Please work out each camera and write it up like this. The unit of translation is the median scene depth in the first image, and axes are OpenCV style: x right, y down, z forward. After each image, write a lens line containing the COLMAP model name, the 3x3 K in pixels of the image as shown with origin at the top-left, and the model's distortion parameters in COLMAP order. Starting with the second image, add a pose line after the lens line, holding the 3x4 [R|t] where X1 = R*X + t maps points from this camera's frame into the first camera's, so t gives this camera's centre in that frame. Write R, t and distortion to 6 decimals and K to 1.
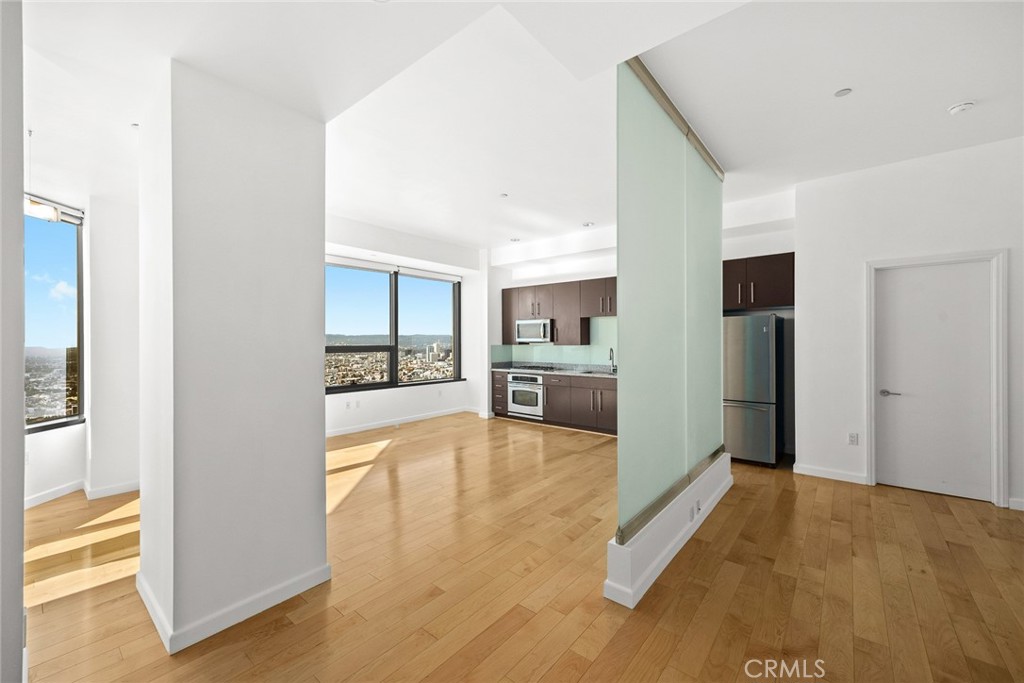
lens RADIAL K [[414.6, 0, 513.9], [0, 414.6, 341.8], [0, 0, 1]] dist [0.004377, 0.000595]
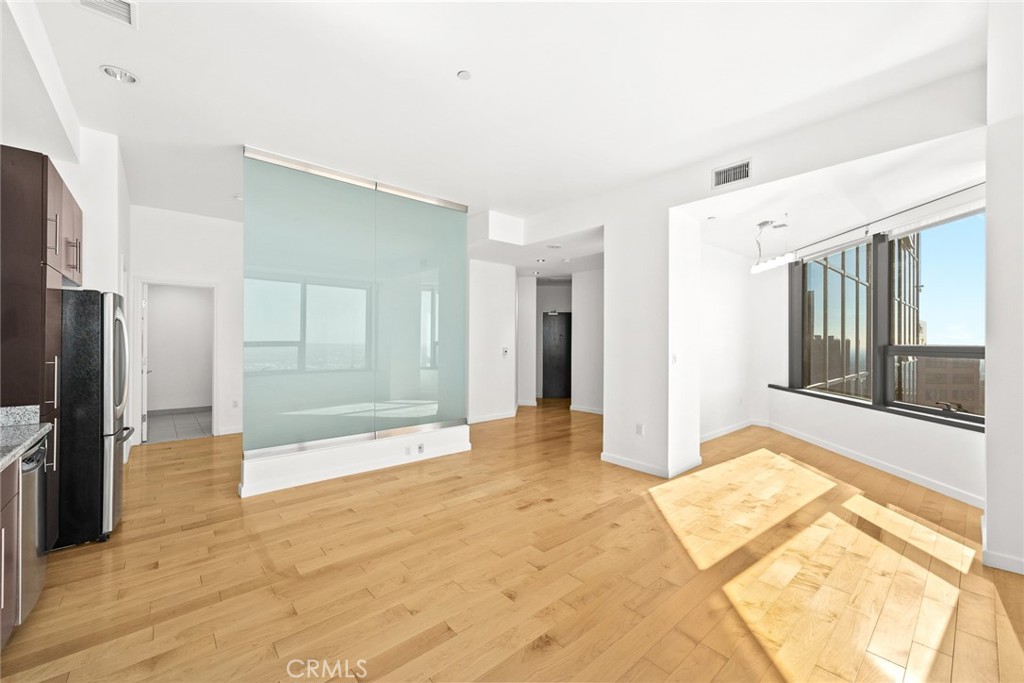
lens RADIAL K [[414.6, 0, 508.8], [0, 414.6, 340.4], [0, 0, 1]] dist [0.004377, 0.000595]
pose [[-0.989255, 0.000182, 0.146200, -0.112556], [0.000086, 1.000000, -0.000665, 0.004157], [-0.146200, -0.000645, -0.989255, 1.017569]]
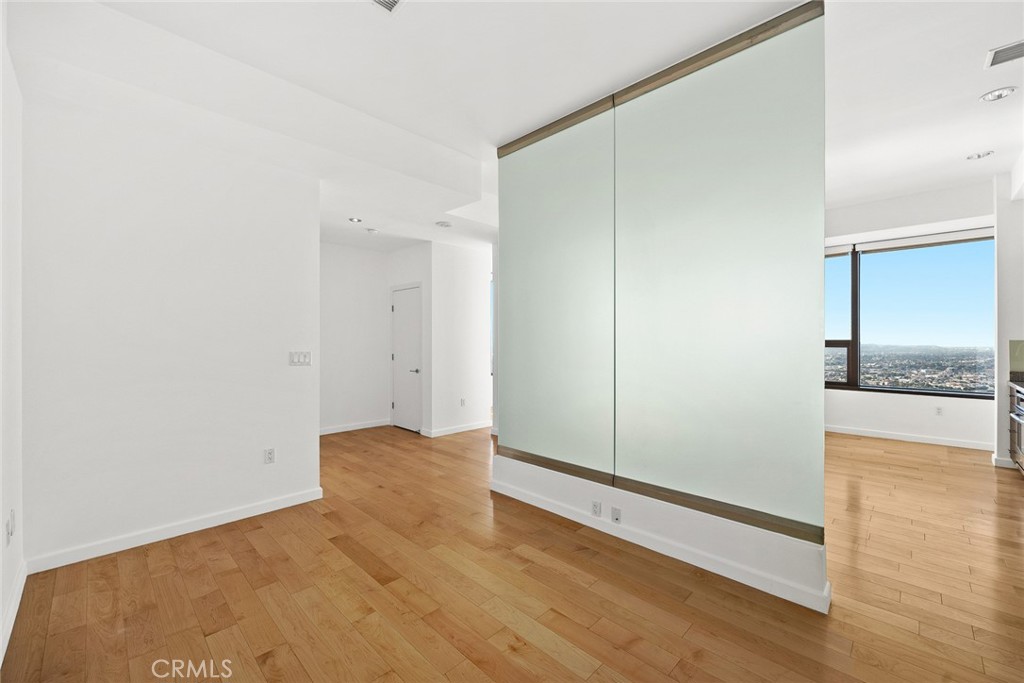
lens RADIAL K [[414.6, 0, 507.0], [0, 414.6, 339.4], [0, 0, 1]] dist [0.004377, 0.000595]
pose [[-0.095250, -0.000460, -0.995453, 0.599698], [-0.003513, 0.999994, -0.000126, 0.010207], [0.995447, 0.003485, -0.095251, 0.380415]]
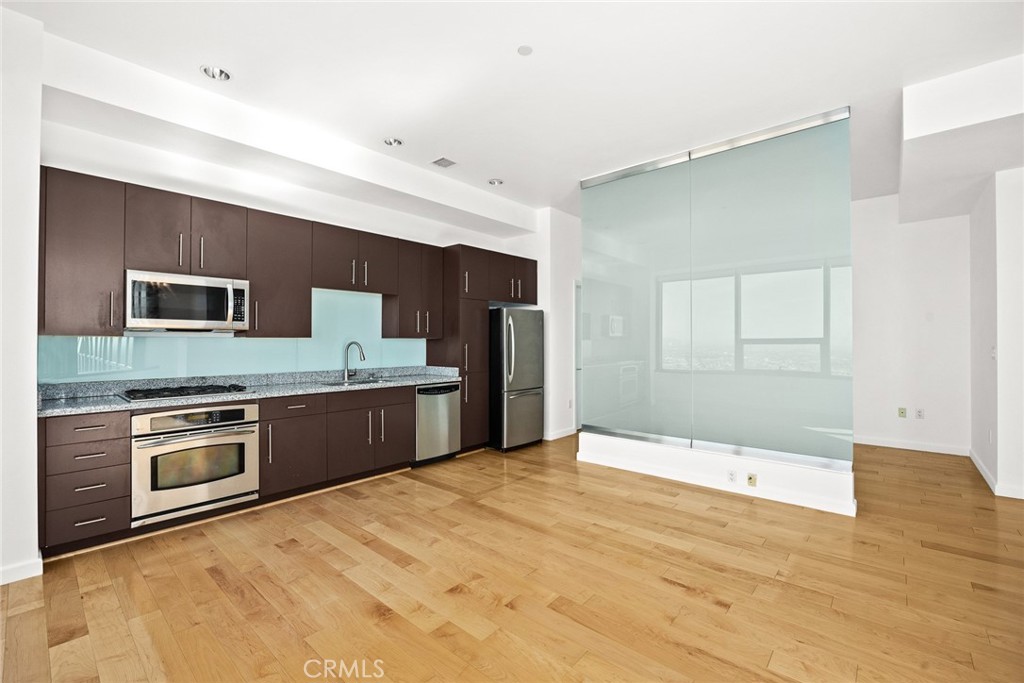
lens RADIAL K [[440.0, 0, 512.2], [0, 440.0, 342.4], [0, 0, 1]] dist [-0.011965, -0.000034]
pose [[0.022283, 0.001726, 0.999750, -0.387215], [0.002494, 0.999995, -0.001782, 0.015319], [-0.999749, 0.002533, 0.022279, 0.661091]]
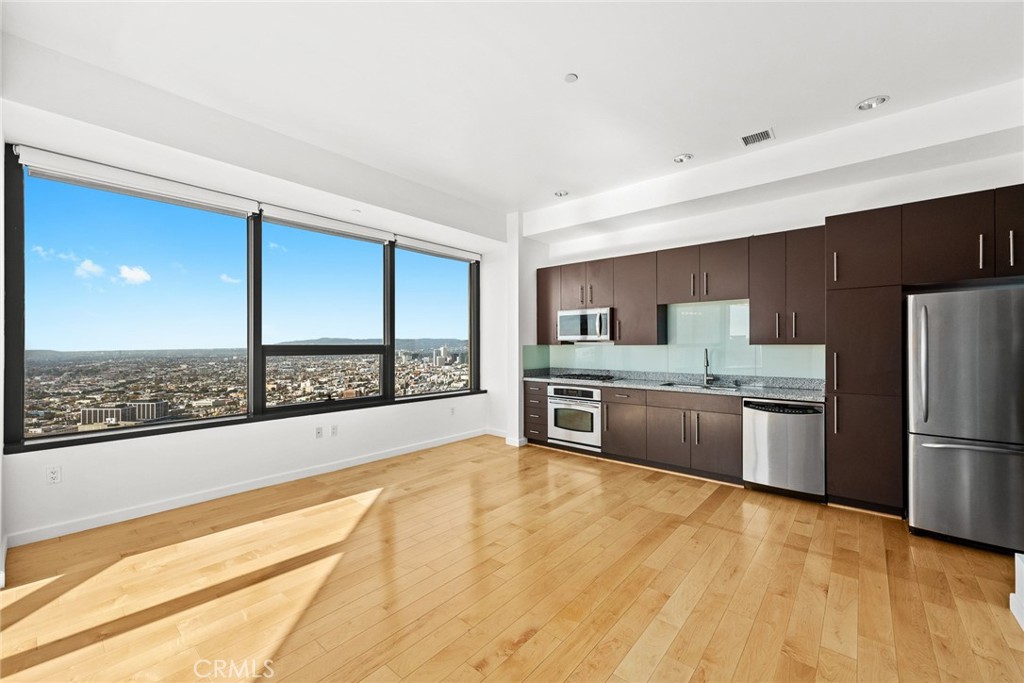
lens RADIAL K [[414.6, 0, 513.5], [0, 414.6, 346.0], [0, 0, 1]] dist [0.004377, 0.000595]
pose [[0.999866, 0.000789, -0.016331, -0.061890], [-0.000785, 1.000000, 0.000259, 0.009365], [0.016331, -0.000246, 0.999867, 0.282375]]
